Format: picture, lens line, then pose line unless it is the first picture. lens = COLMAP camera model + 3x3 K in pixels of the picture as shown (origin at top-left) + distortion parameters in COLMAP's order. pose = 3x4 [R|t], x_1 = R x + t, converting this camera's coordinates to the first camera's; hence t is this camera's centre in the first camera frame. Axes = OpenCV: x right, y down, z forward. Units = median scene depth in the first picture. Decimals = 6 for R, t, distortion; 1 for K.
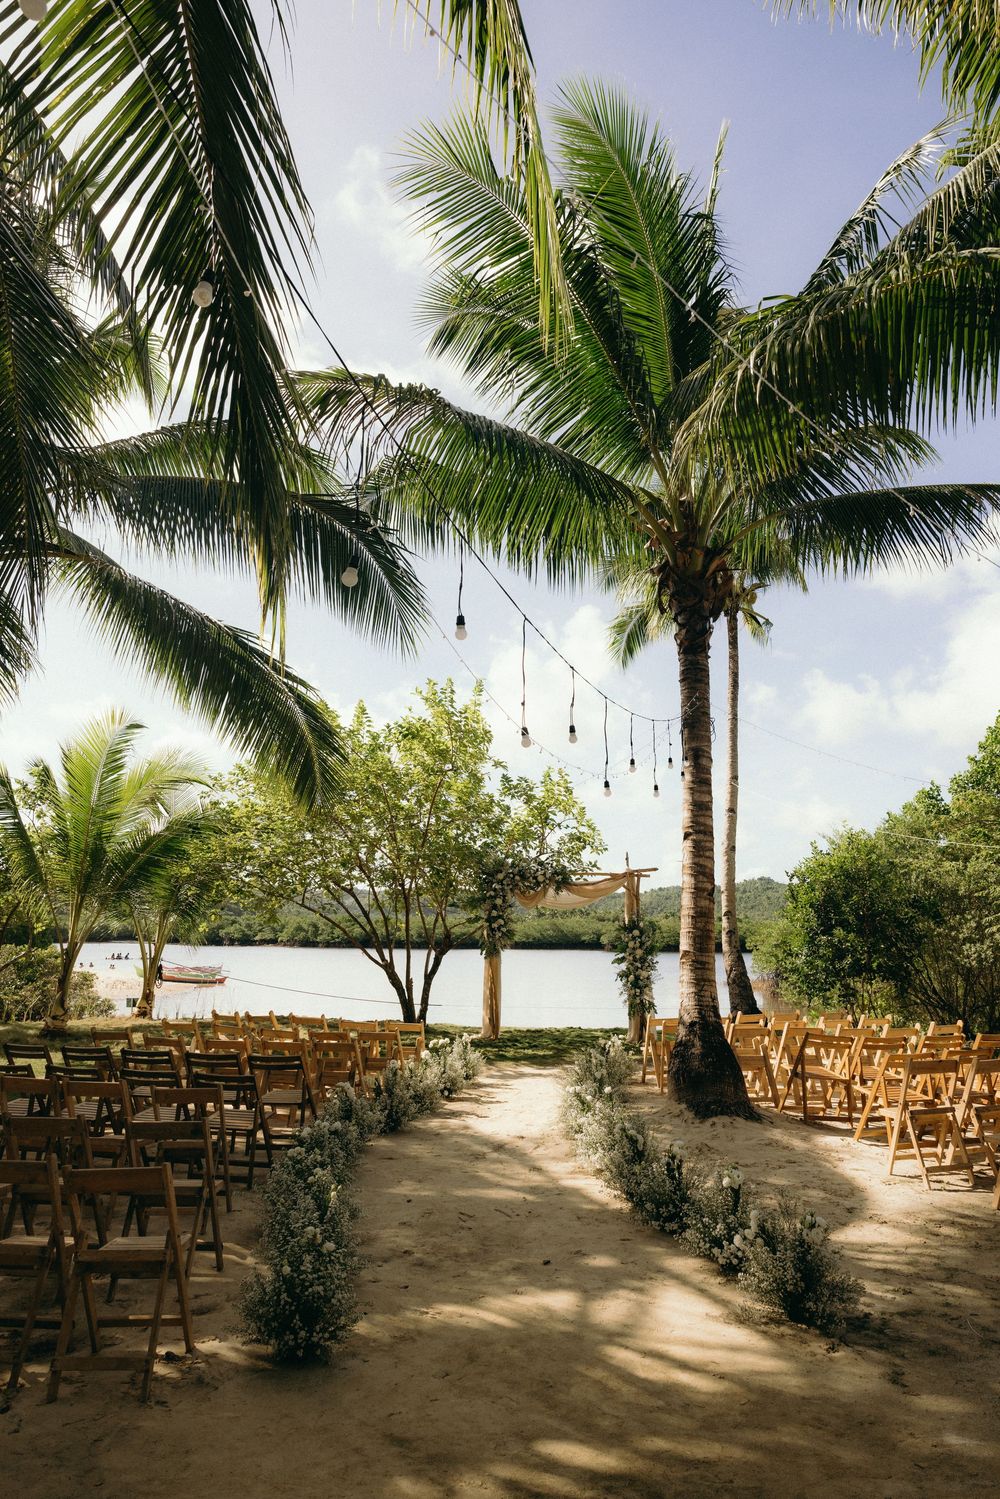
lens RADIAL K [[1019.6, 0, 513.9], [0, 1019.6, 750.9], [0, 0, 1]] dist [-0.045670, 0.001431]
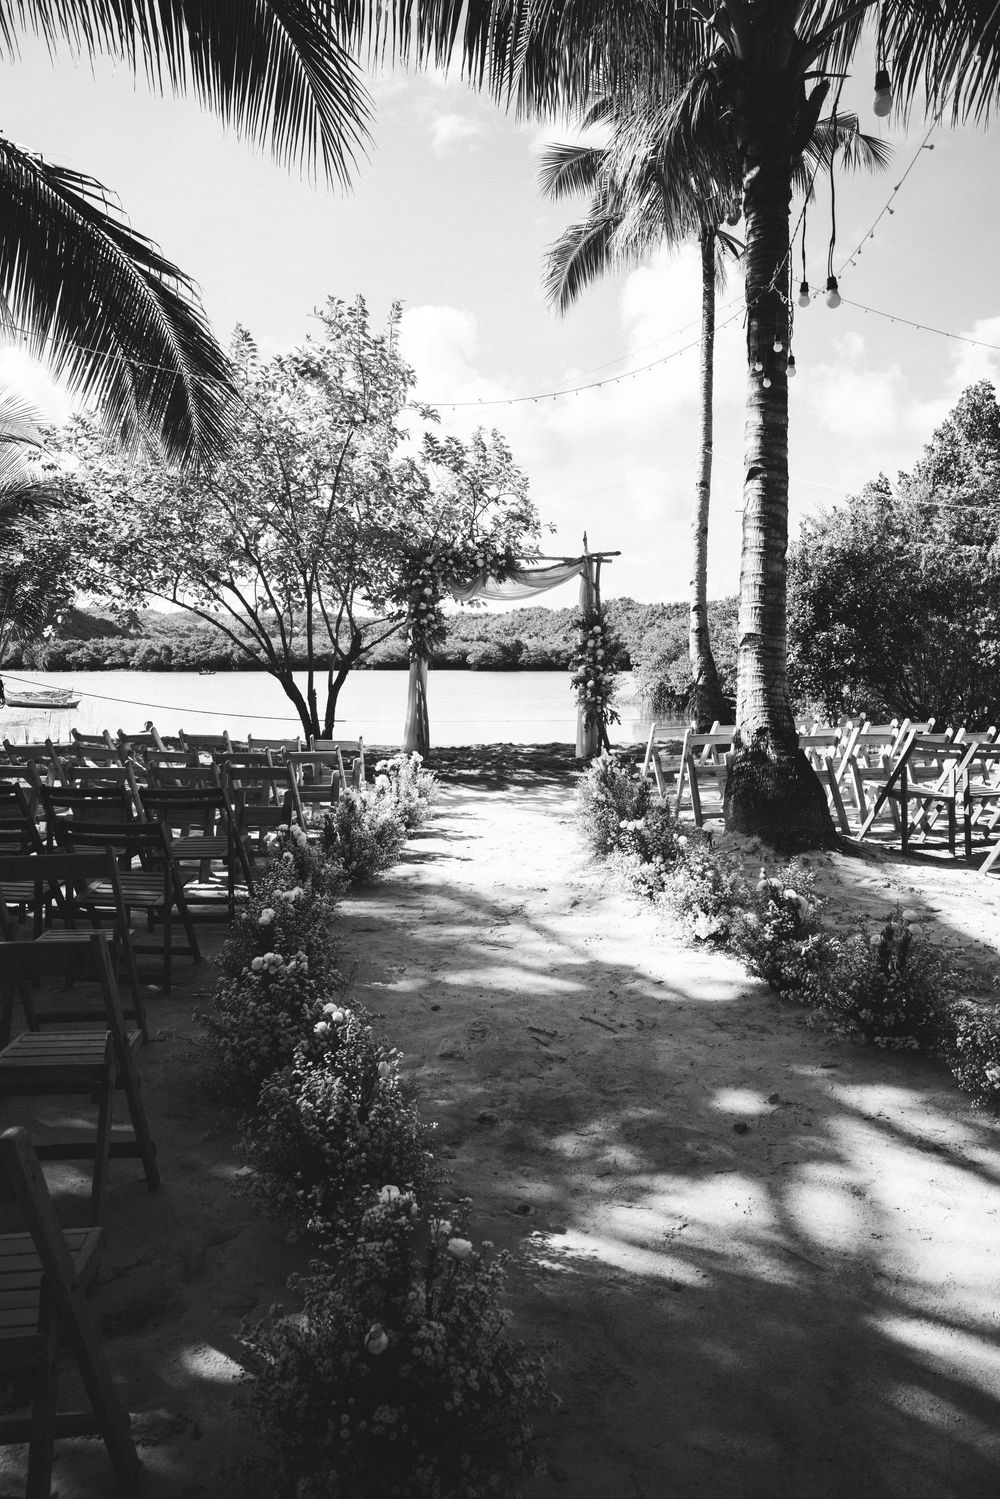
lens RADIAL K [[1019.6, 0, 494.9], [0, 1019.6, 751.0], [0, 0, 1]] dist [-0.045670, 0.001431]
pose [[0.992480, -0.020048, 0.120755, -0.061418], [-0.012913, 0.963845, 0.266150, 0.053566], [-0.121725, -0.265708, 0.956338, 0.190099]]
